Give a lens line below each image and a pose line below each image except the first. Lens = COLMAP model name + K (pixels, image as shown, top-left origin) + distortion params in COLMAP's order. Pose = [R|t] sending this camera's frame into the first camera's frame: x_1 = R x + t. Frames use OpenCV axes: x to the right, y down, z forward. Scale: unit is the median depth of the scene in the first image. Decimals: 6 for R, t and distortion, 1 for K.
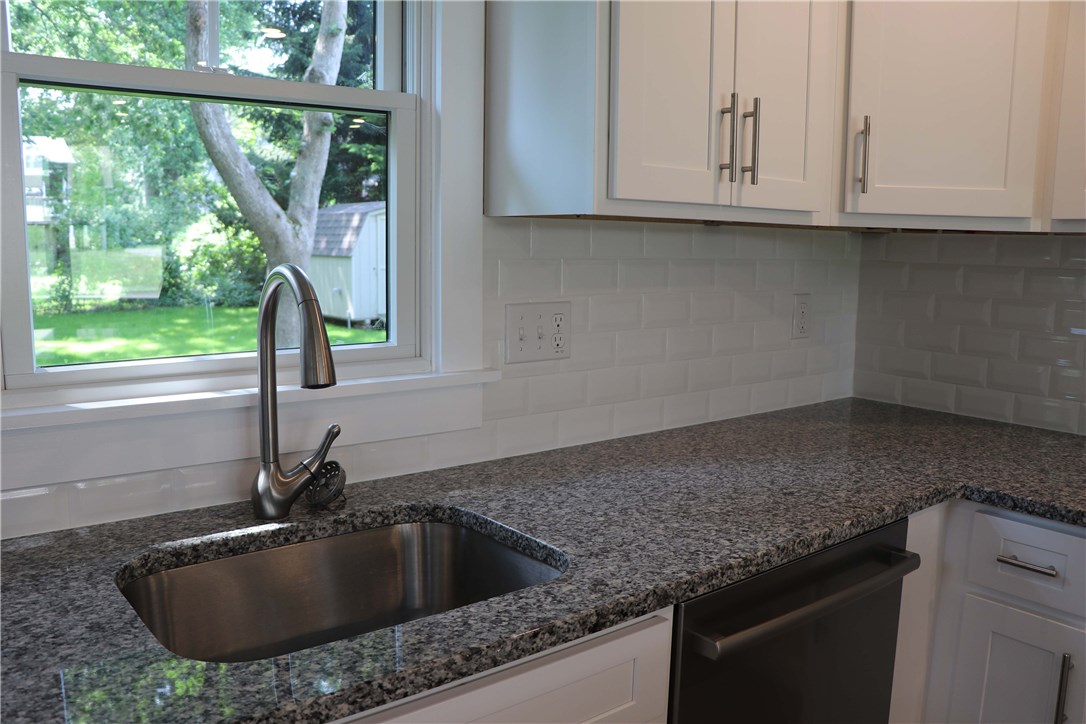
lens RADIAL K [[899.5, 0, 537.1], [0, 899.5, 372.9], [0, 0, 1]] dist [-0.164053, 0.106850]
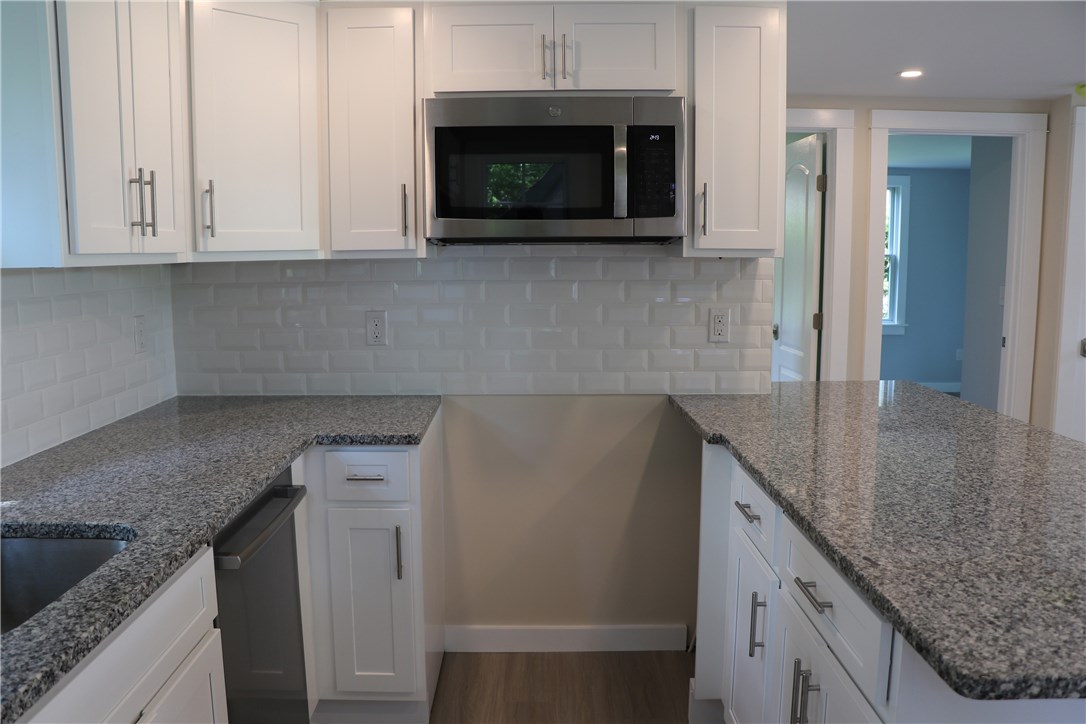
lens RADIAL K [[899.5, 0, 546.9], [0, 899.5, 368.8], [0, 0, 1]] dist [-0.164053, 0.106850]
pose [[0.607759, -0.121342, 0.784796, -0.438565], [0.130011, 0.990127, 0.052407, -0.009746], [-0.783407, 0.070182, 0.617534, -0.242160]]
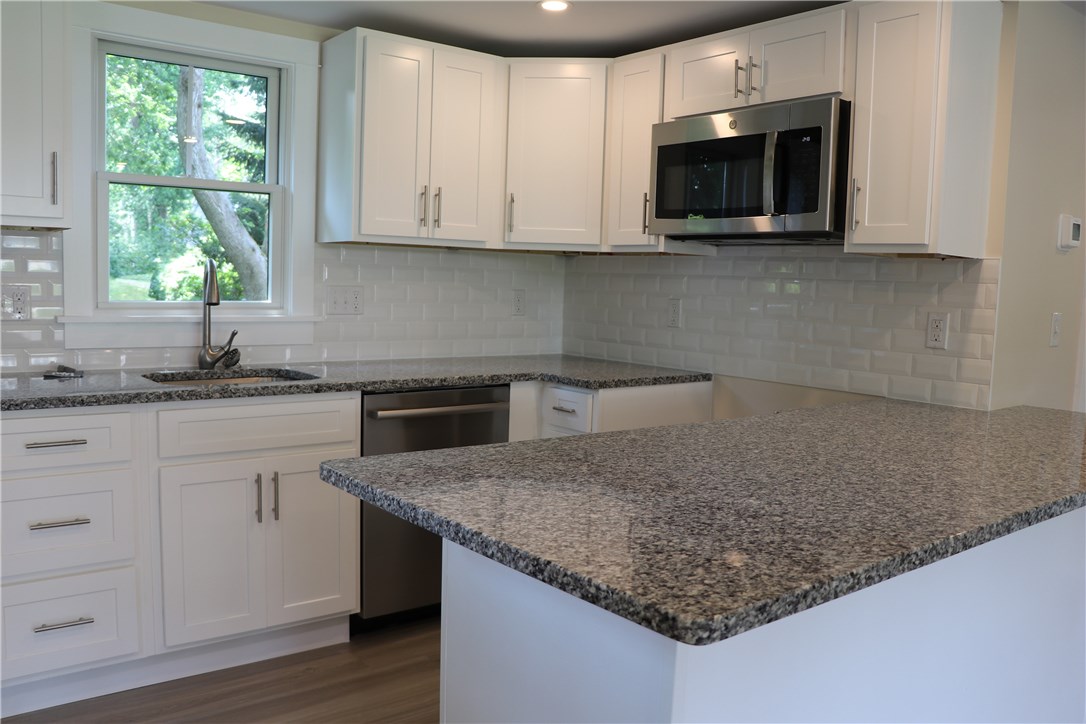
lens RADIAL K [[899.5, 0, 520.6], [0, 899.5, 371.2], [0, 0, 1]] dist [-0.164053, 0.106850]
pose [[0.999842, 0.017793, 0.000481, 0.443193], [-0.017750, 0.998708, -0.047624, 0.225712], [-0.001328, 0.047608, 0.998865, -1.109598]]
